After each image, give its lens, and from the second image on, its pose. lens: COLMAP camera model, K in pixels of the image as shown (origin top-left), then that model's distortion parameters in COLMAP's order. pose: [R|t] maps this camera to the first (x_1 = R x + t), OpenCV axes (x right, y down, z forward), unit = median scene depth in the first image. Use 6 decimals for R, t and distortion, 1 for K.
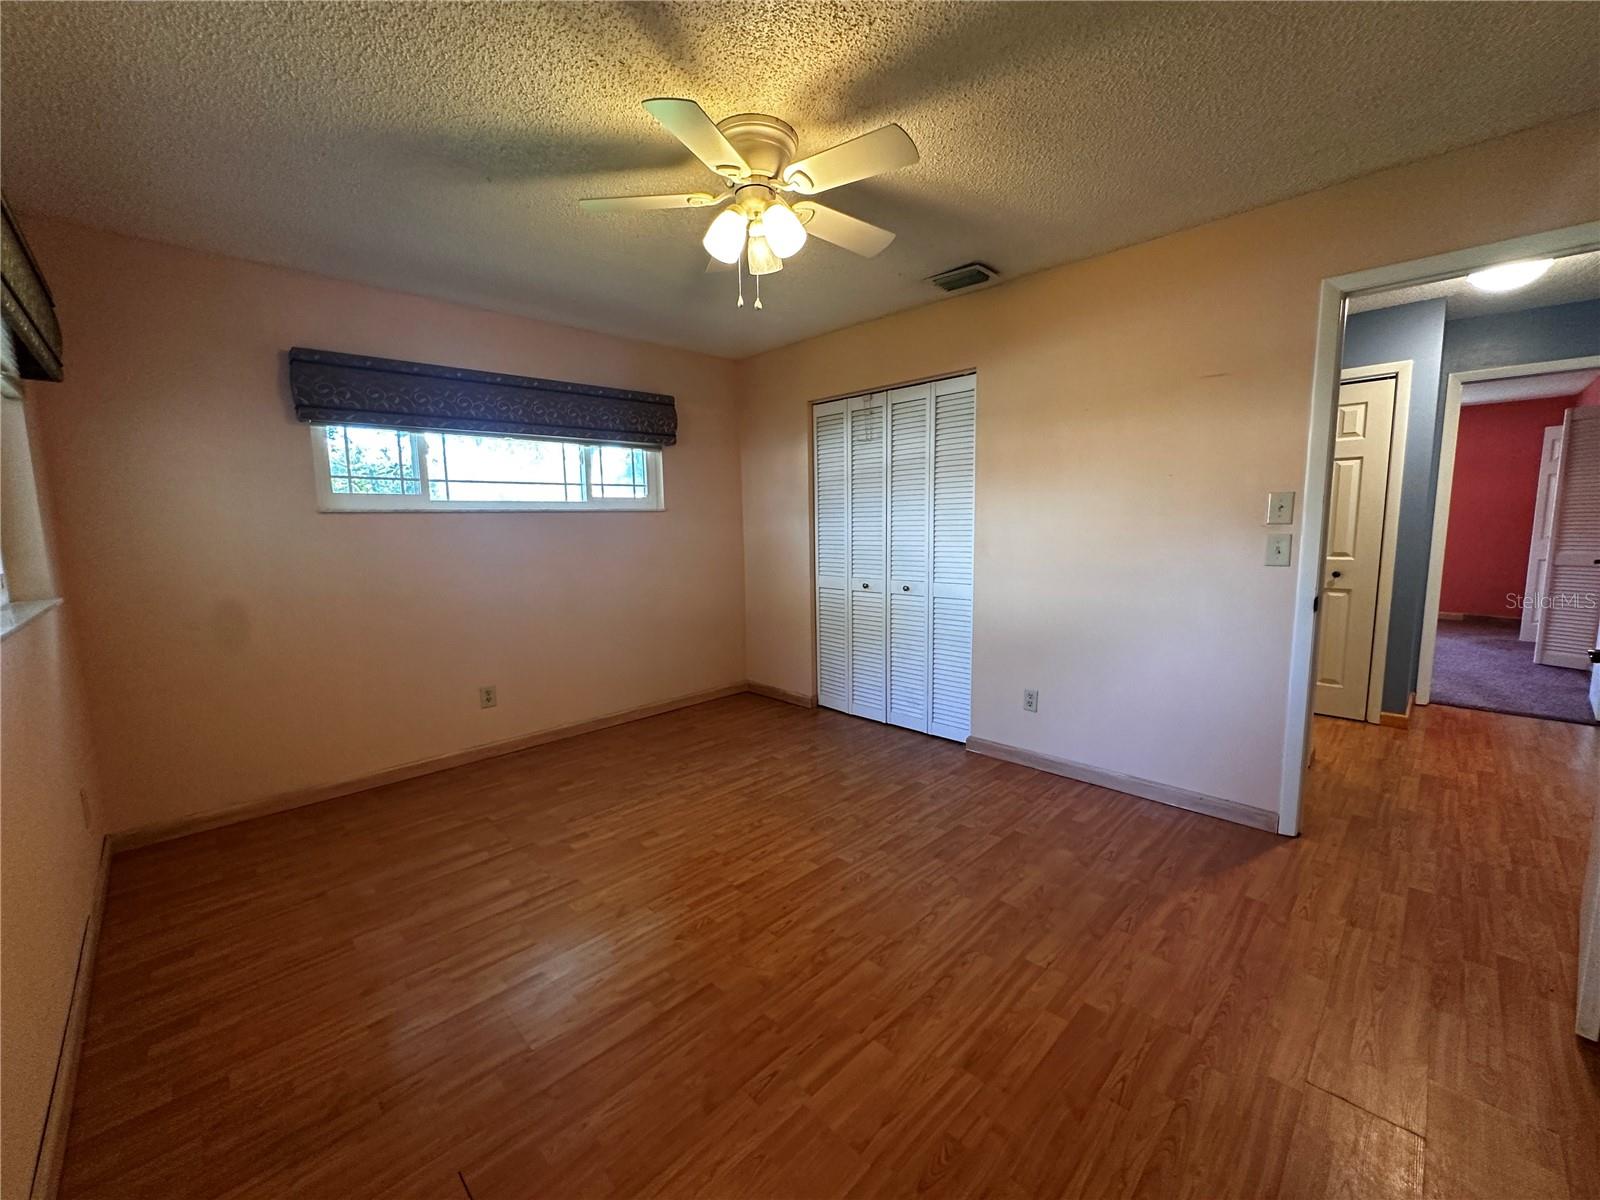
lens RADIAL K [[644.1, 0, 804.5], [0, 644.1, 598.0], [0, 0, 1]] dist [0.003185, -0.000974]
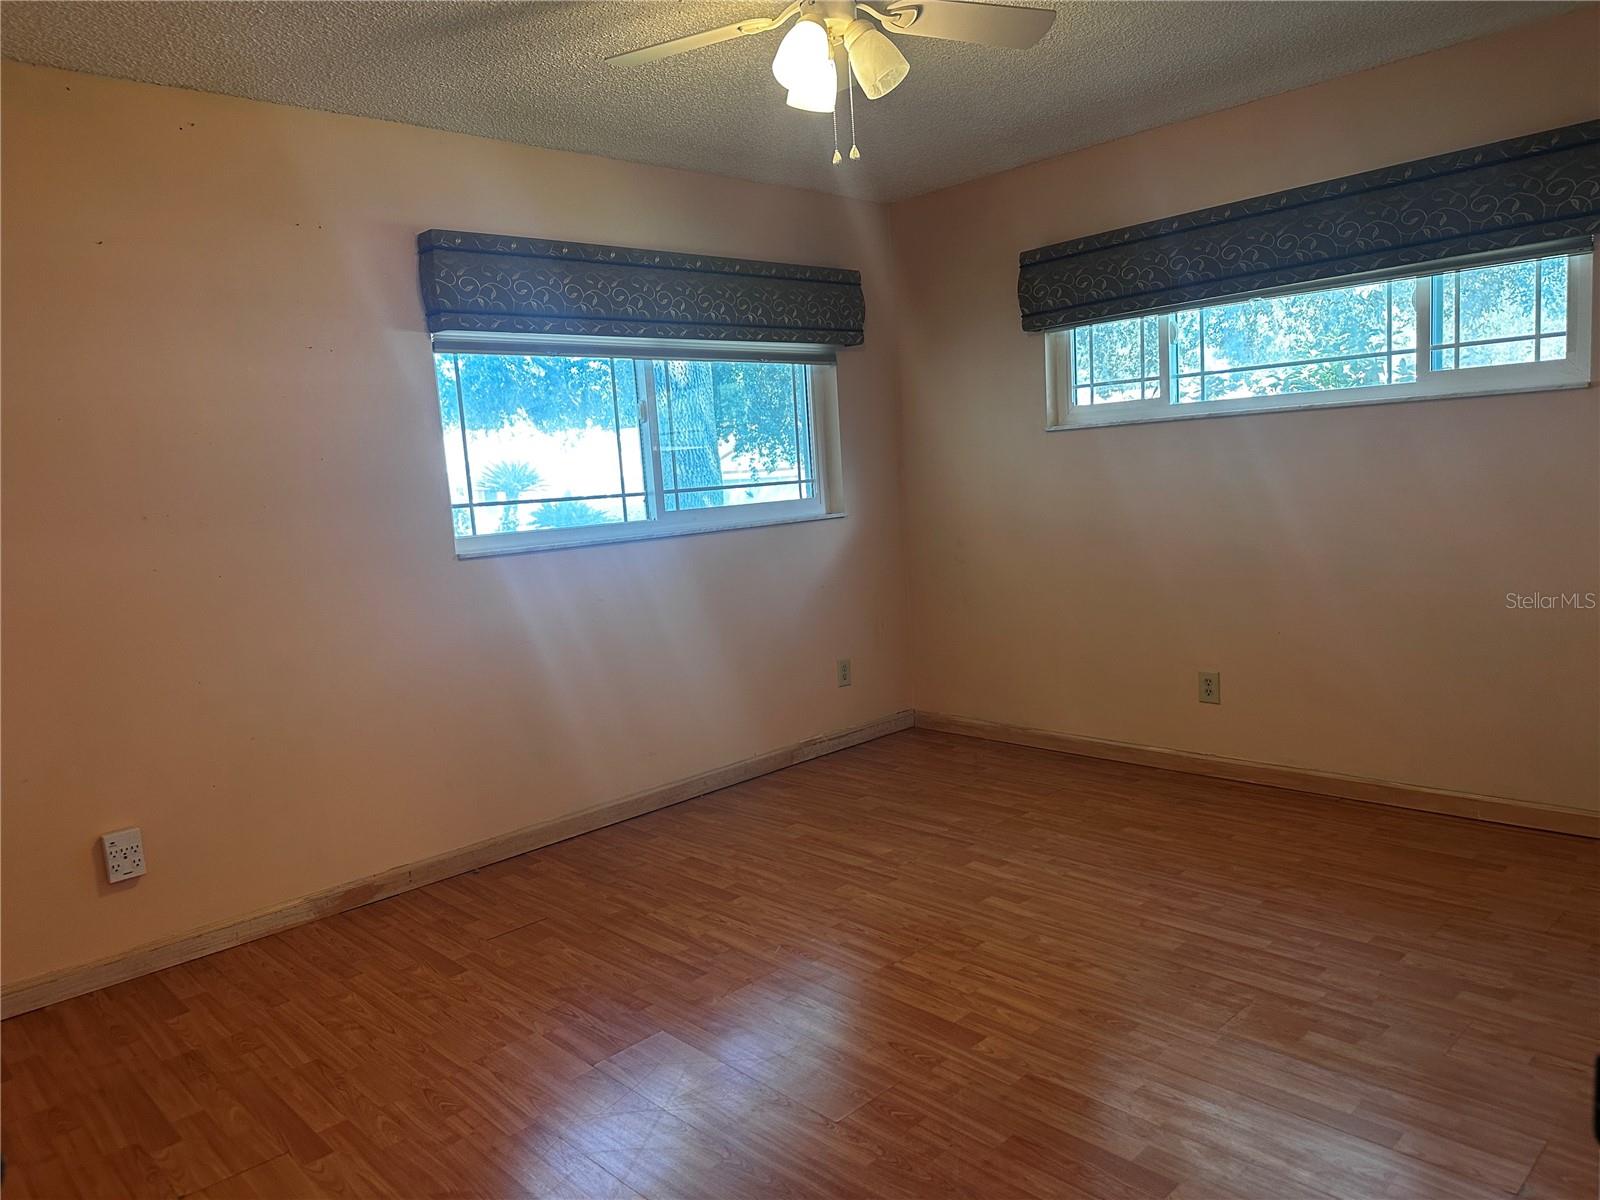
lens RADIAL K [[1131.2, 0, 787.6], [0, 1131.2, 599.5], [0, 0, 1]] dist [0.053285, -0.061979]
pose [[-0.038828, 0.136946, -0.989817, 0.827453], [-0.049024, 0.989110, 0.138771, -0.100122], [0.998043, 0.053913, -0.031692, 0.668681]]
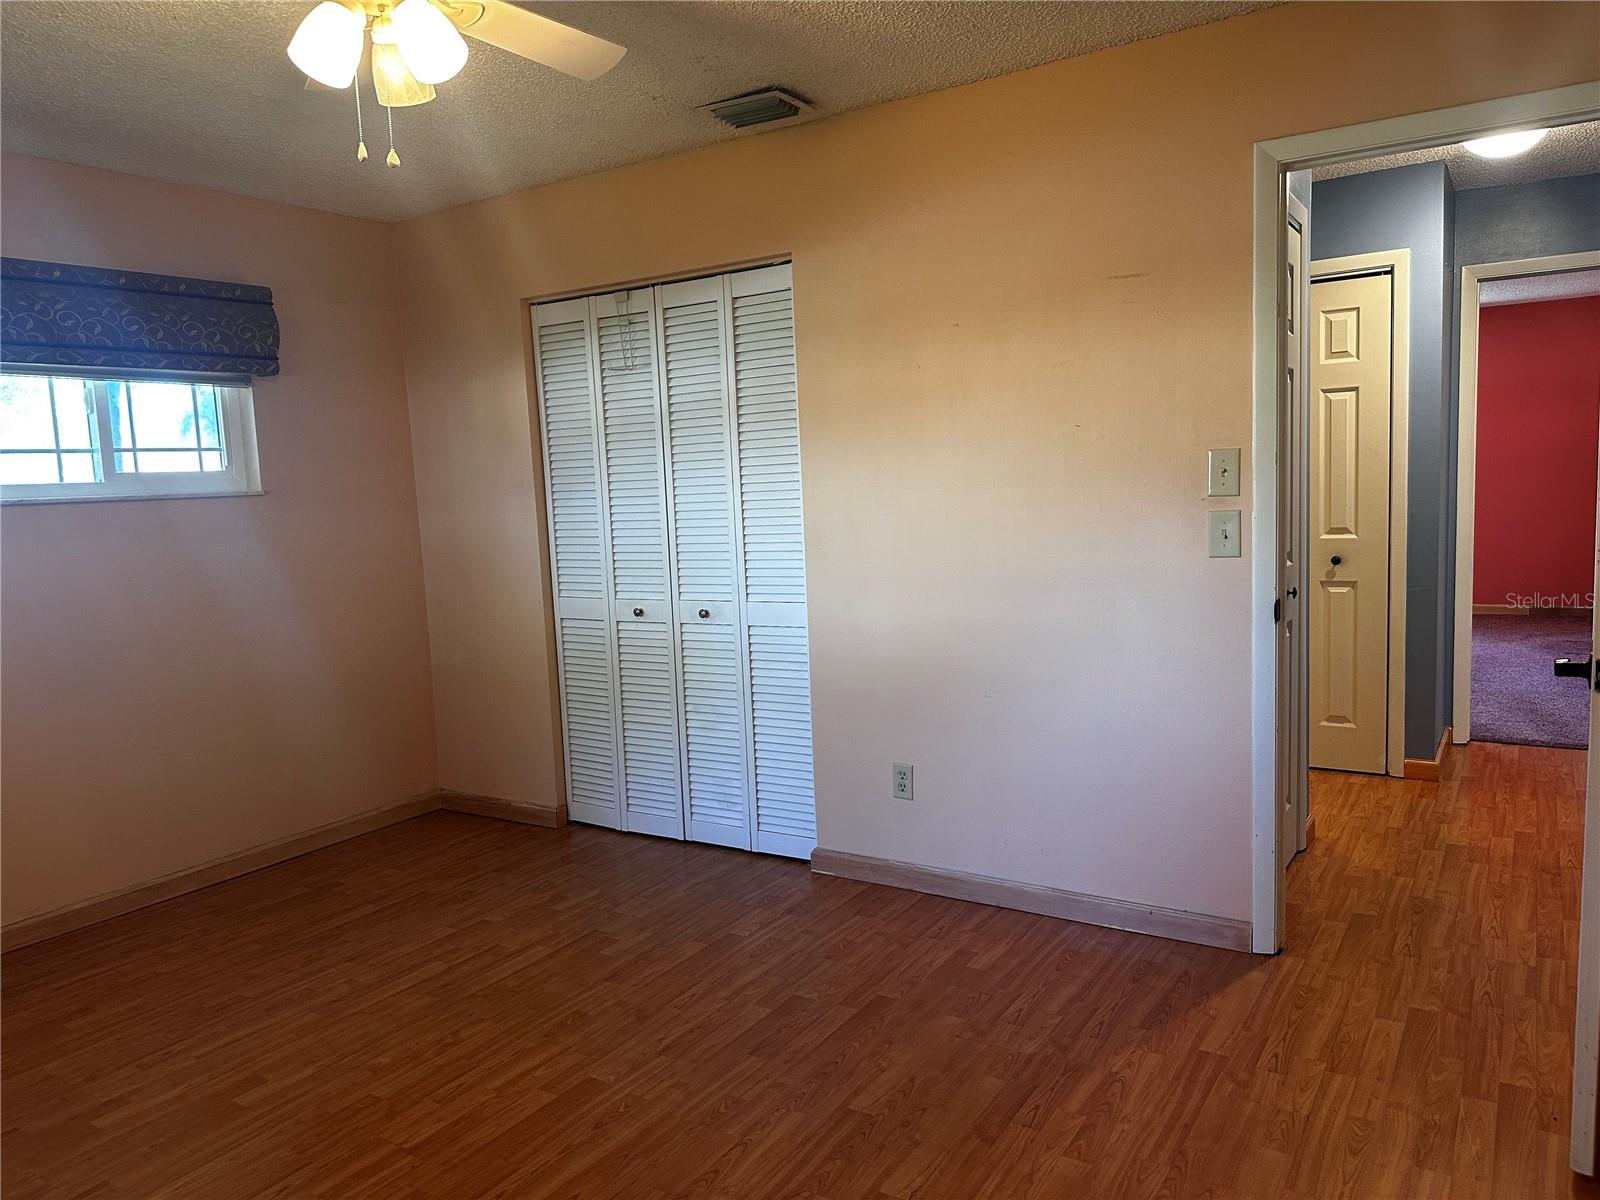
lens RADIAL K [[1131.2, 0, 808.5], [0, 1131.2, 602.3], [0, 0, 1]] dist [0.053285, -0.061979]
pose [[0.976603, -0.049162, 0.209353, 0.040229], [0.053114, 0.998500, -0.013296, -0.007859], [-0.208386, 0.024104, 0.977750, -0.066586]]
